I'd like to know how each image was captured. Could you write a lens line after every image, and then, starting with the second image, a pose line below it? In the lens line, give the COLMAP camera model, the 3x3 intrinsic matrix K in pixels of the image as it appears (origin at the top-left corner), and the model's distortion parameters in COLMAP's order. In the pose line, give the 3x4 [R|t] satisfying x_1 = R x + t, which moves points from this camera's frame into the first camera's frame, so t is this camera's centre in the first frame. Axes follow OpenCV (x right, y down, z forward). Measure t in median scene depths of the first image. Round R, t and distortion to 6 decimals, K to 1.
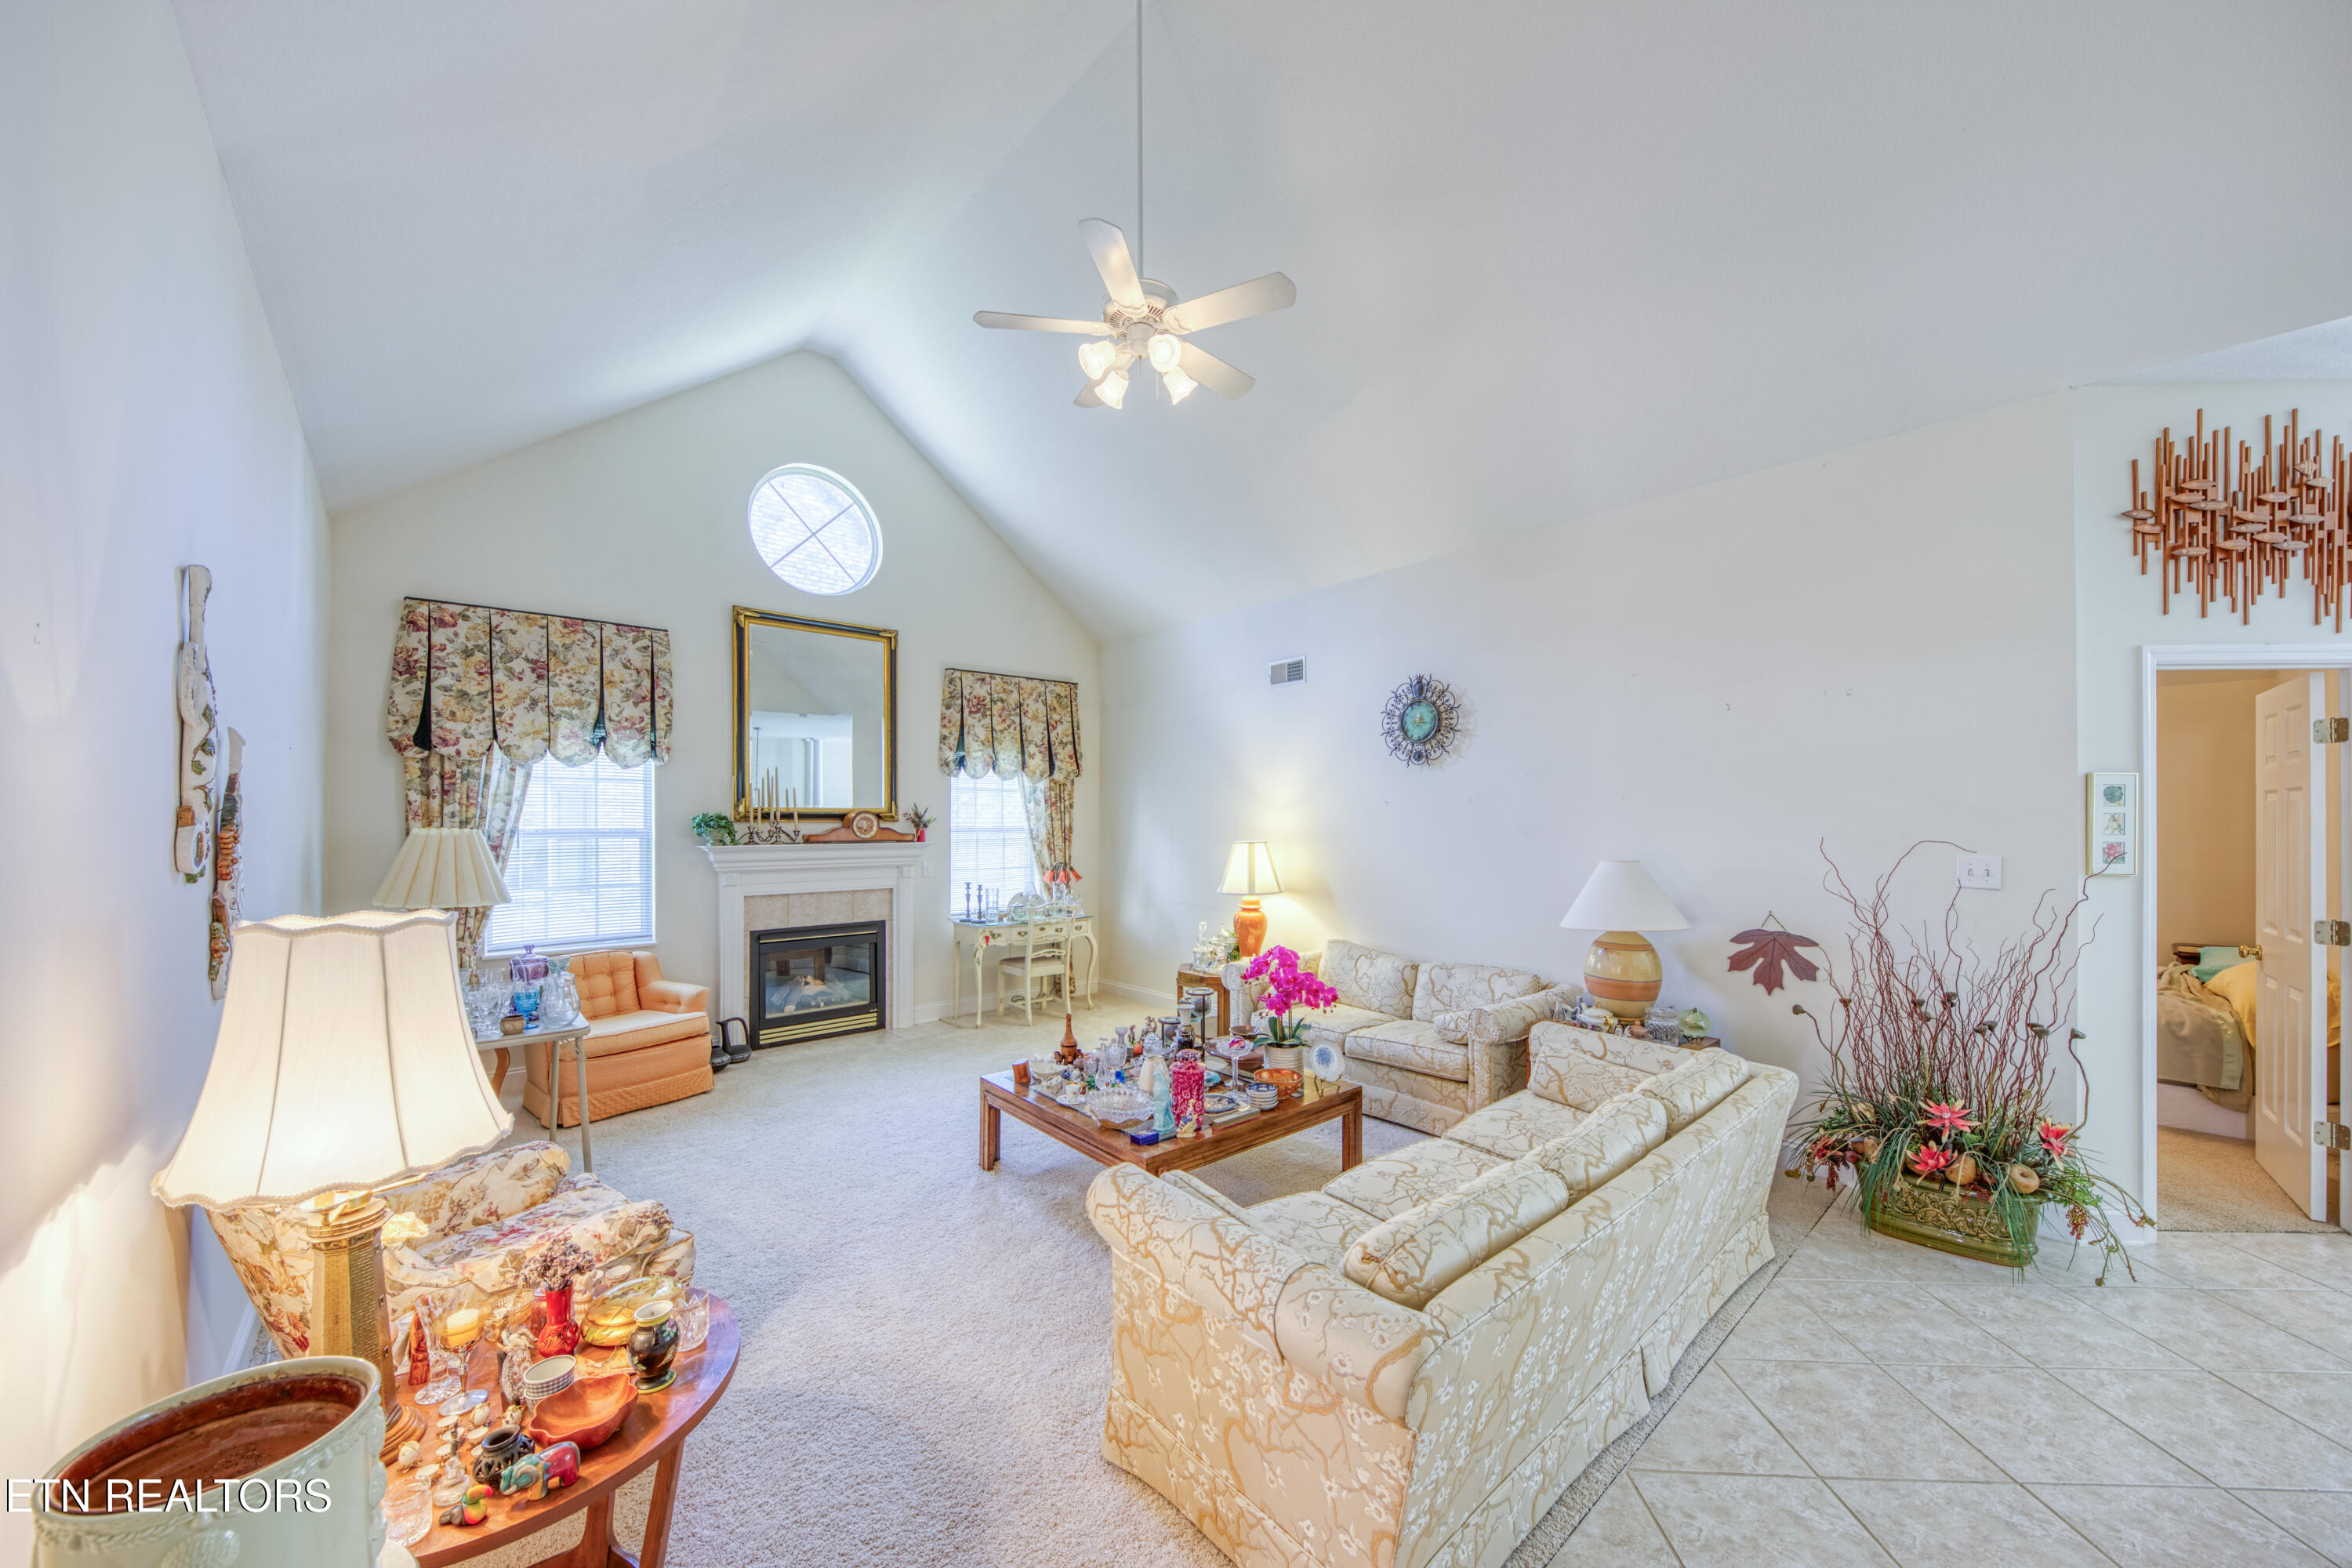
lens RADIAL K [[837.8, 0, 1182.0], [0, 837.8, 811.7], [0, 0, 1]] dist [0.001361, -0.000020]
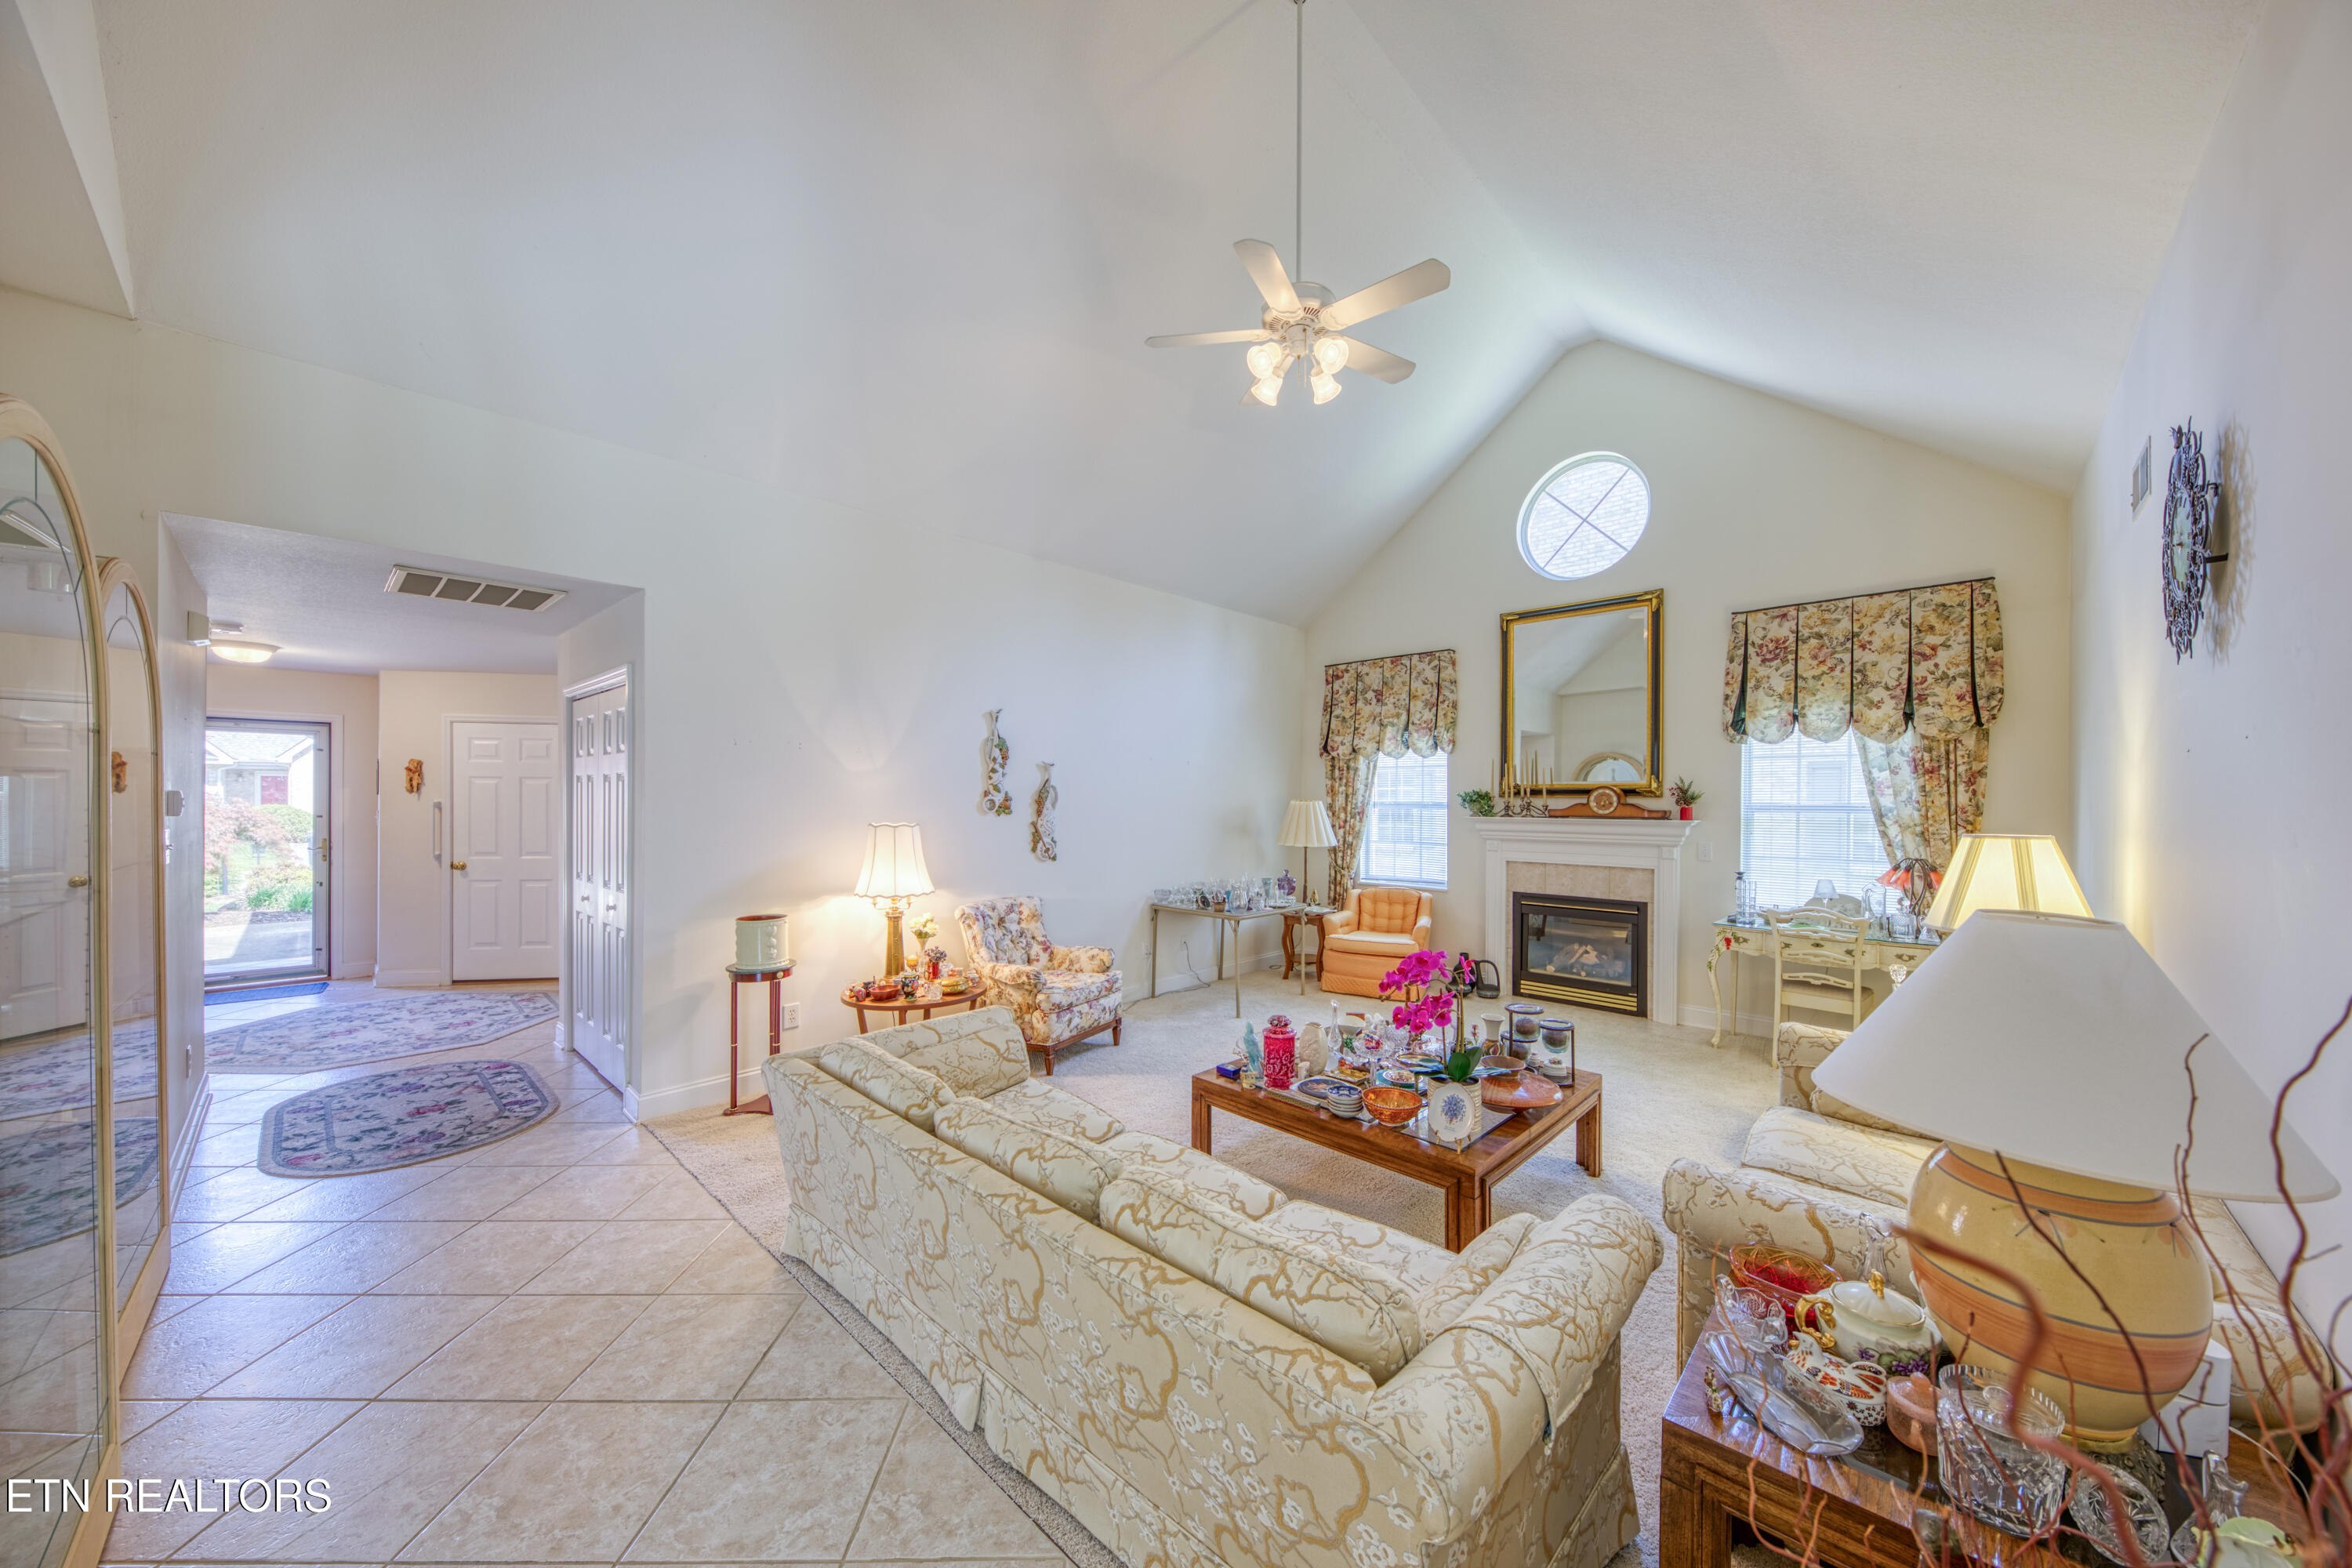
lens RADIAL K [[812.2, 0, 1170.6], [0, 812.2, 804.6], [0, 0, 1]] dist [0.001965, -0.000075]
pose [[0.077692, 0.009340, -0.996934, 0.516328], [0.009913, 0.999899, 0.010140, 0.005387], [0.996928, -0.010670, 0.077592, 0.403342]]
